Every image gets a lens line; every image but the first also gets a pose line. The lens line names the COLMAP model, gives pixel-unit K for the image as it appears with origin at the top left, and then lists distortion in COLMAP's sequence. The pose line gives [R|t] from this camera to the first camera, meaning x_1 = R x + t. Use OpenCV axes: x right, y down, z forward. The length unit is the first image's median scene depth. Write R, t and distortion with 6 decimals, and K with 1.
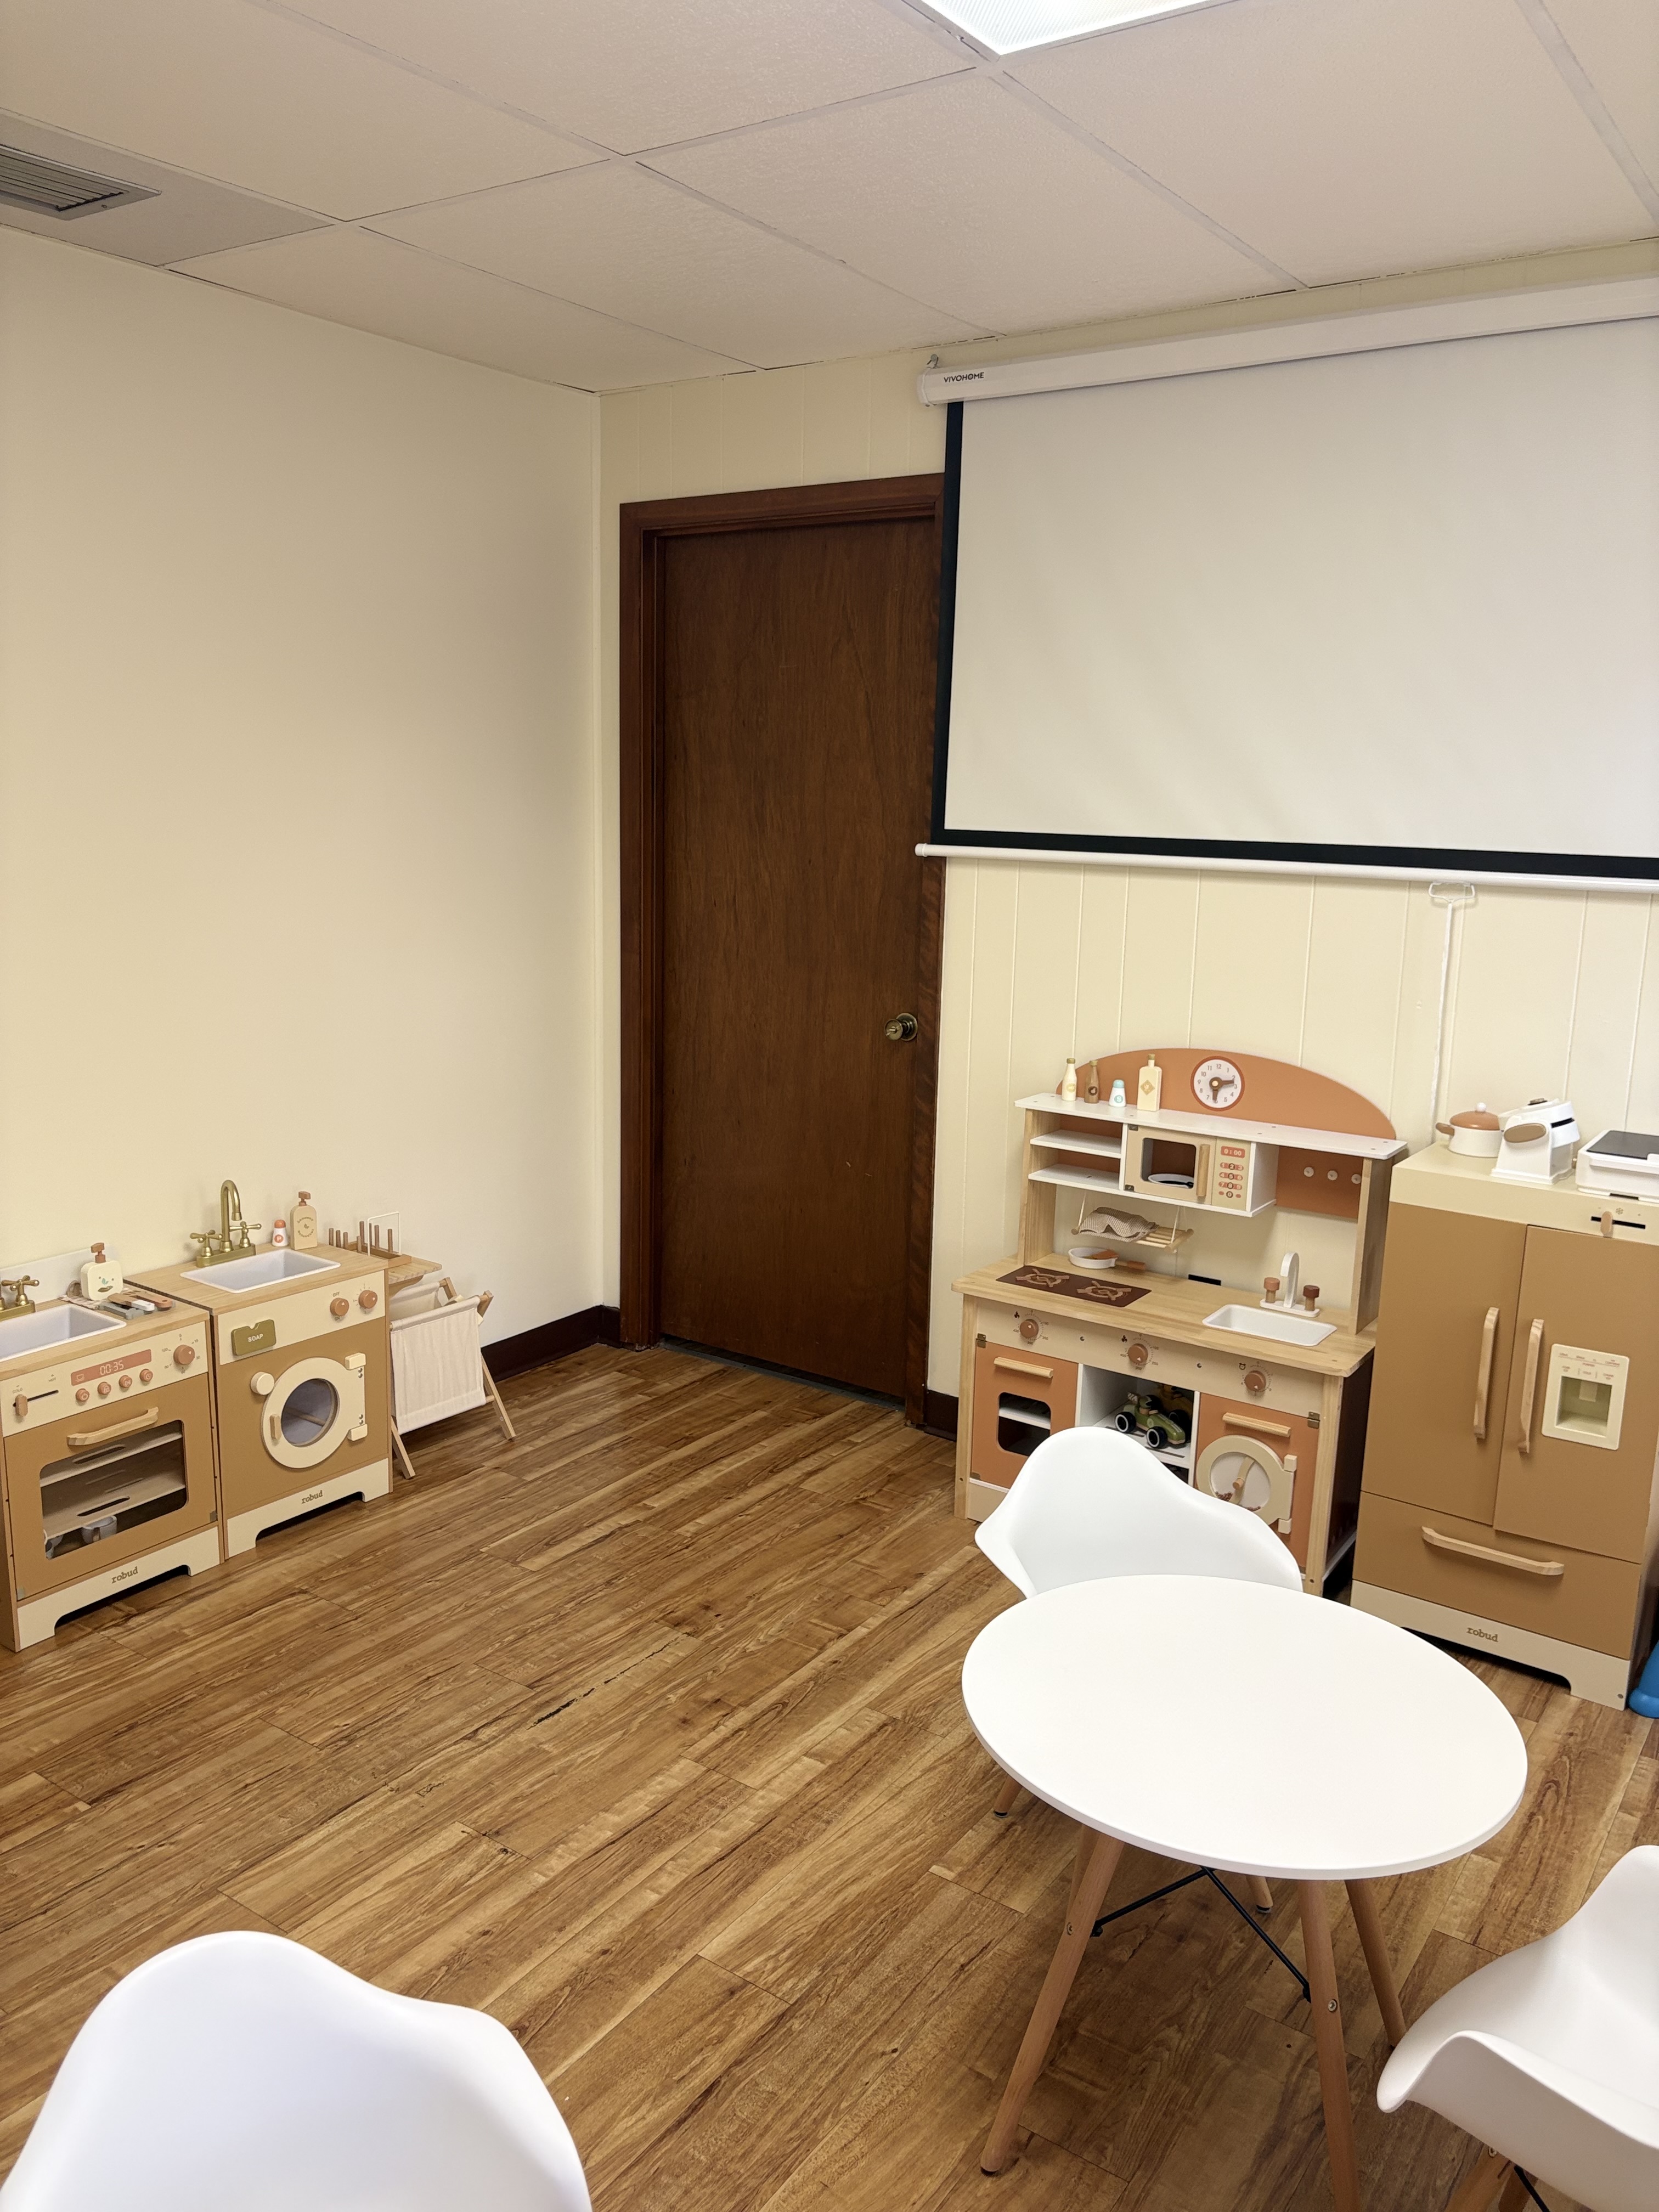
lens RADIAL K [[1661.8, 0, 815.9], [0, 1661.8, 1105.9], [0, 0, 1]] dist [0.041218, -0.047000]
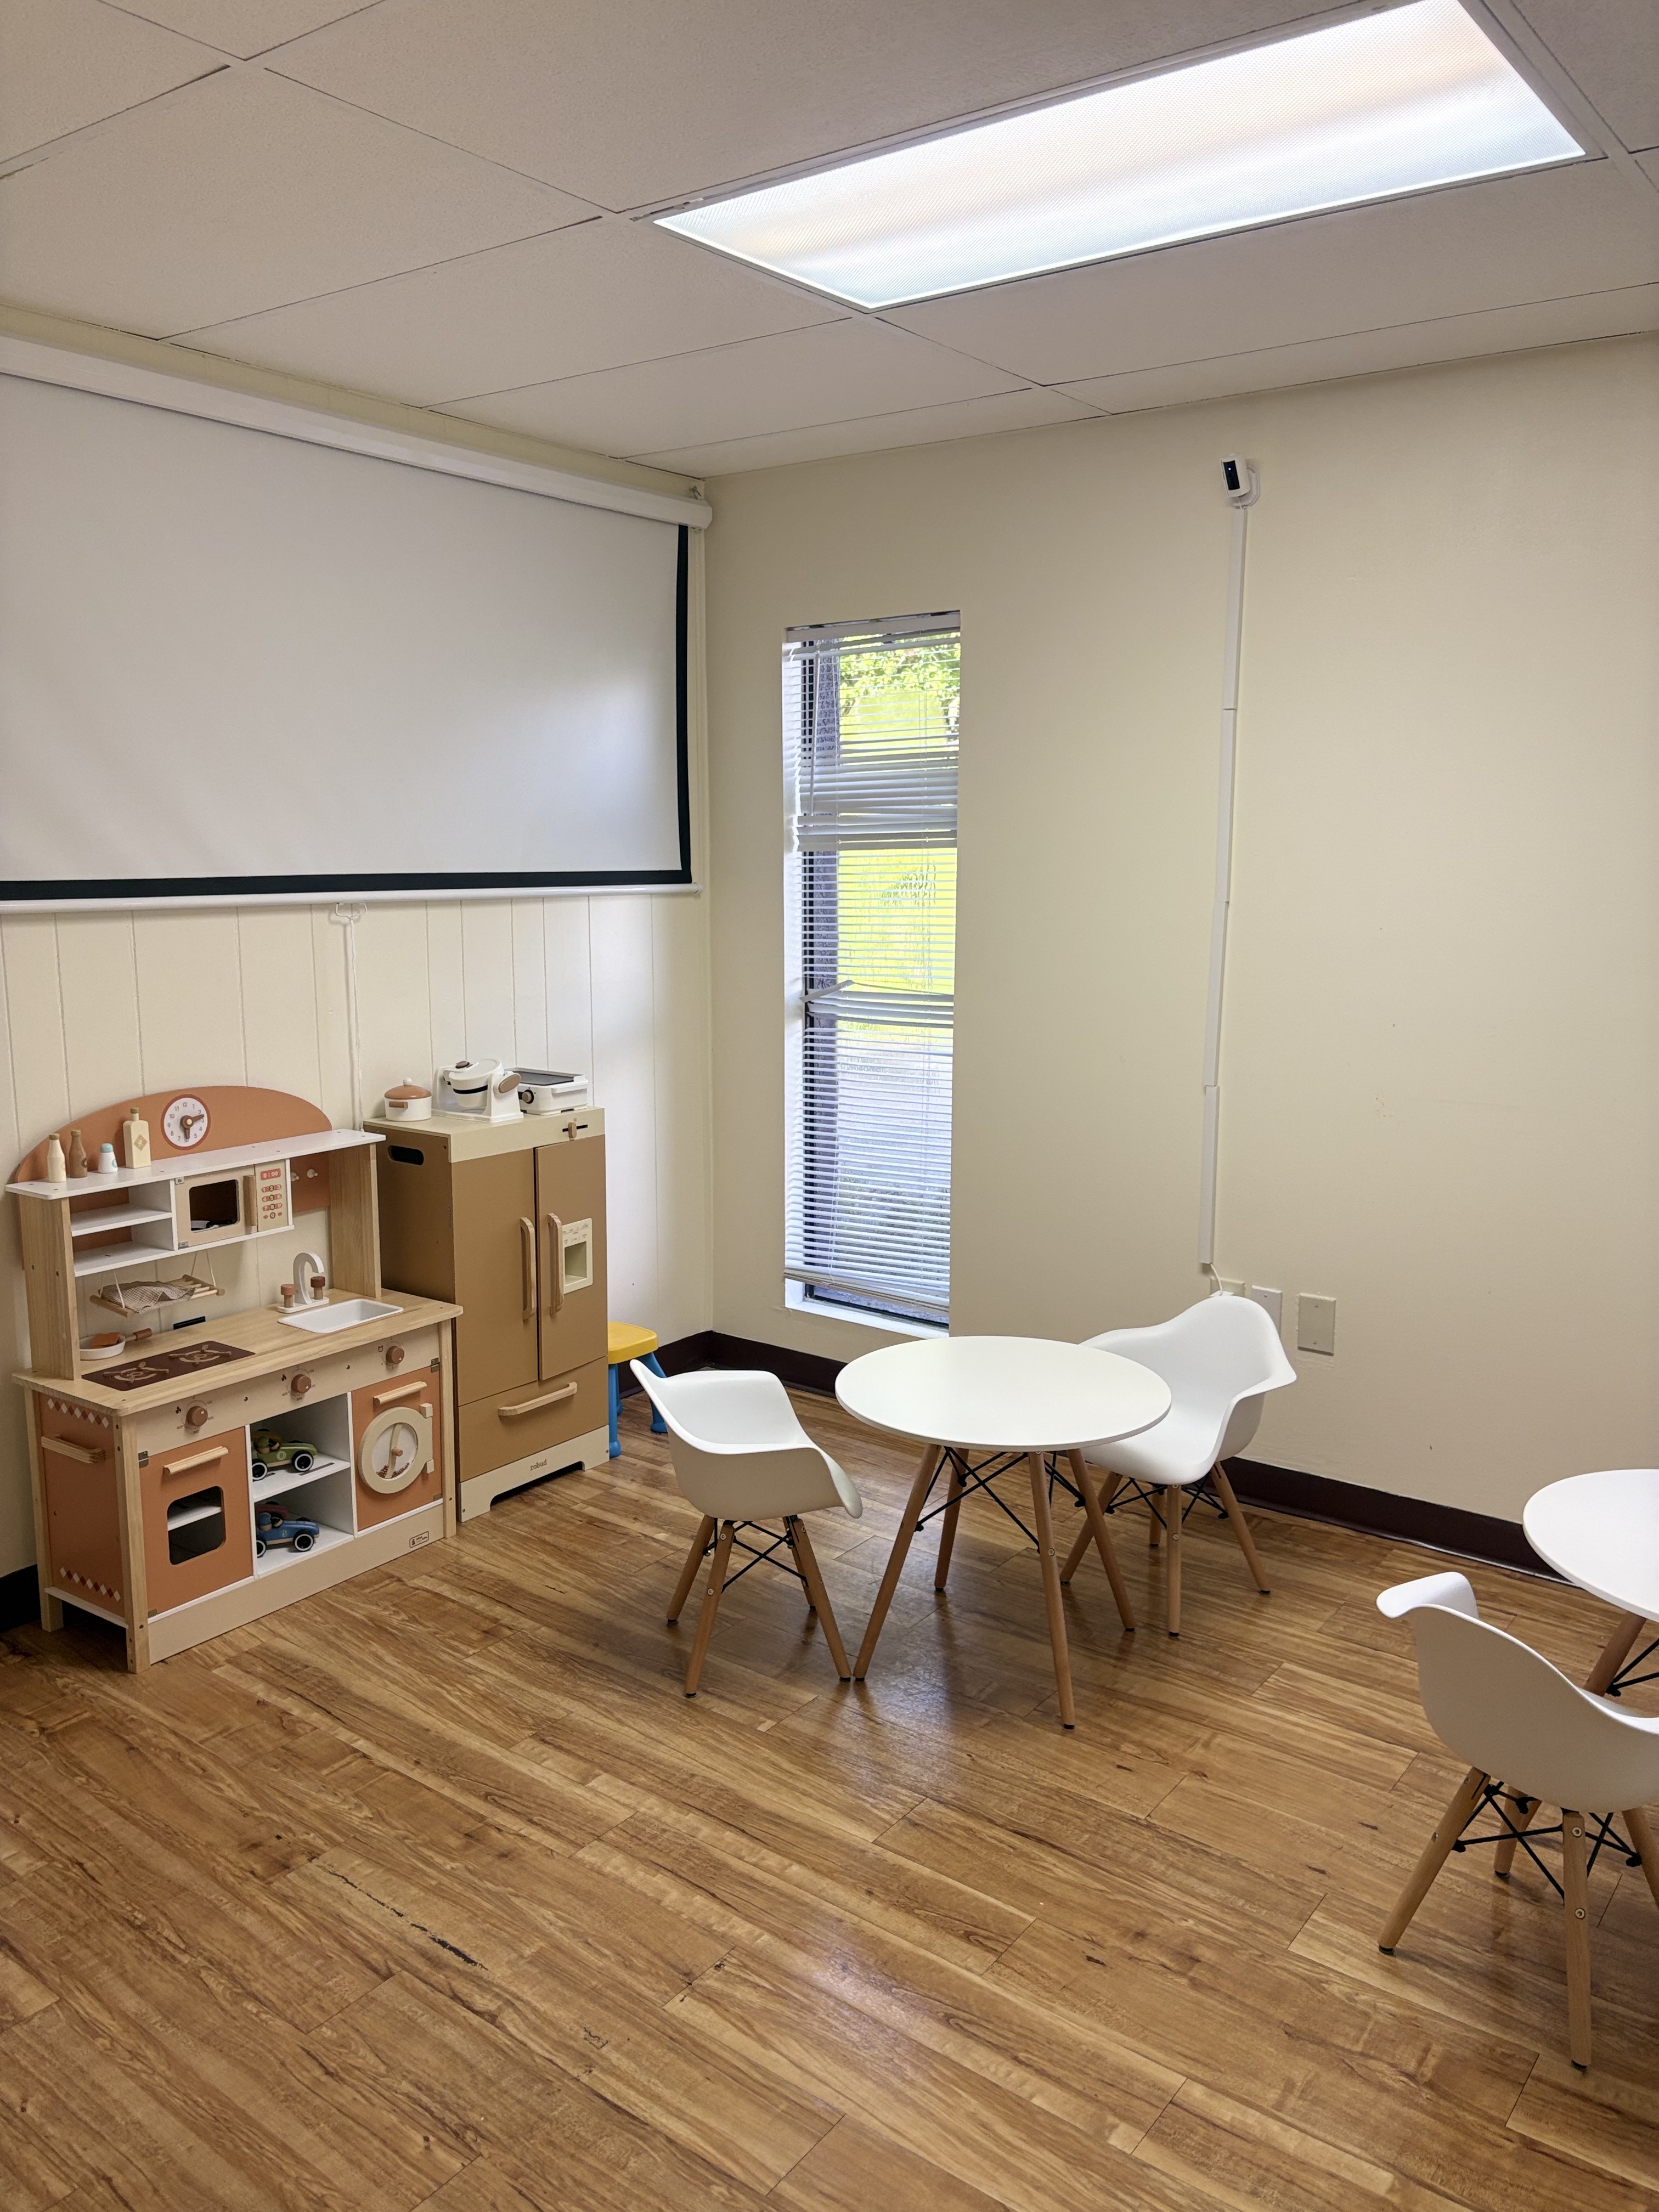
lens RADIAL K [[1661.8, 0, 814.6], [0, 1661.8, 1105.2], [0, 0, 1]] dist [0.041218, -0.047000]
pose [[0.042960, -0.188489, 0.981135, -0.781094], [0.187995, 0.966025, 0.177354, -0.140703], [-0.981230, 0.176829, 0.076935, 0.601014]]
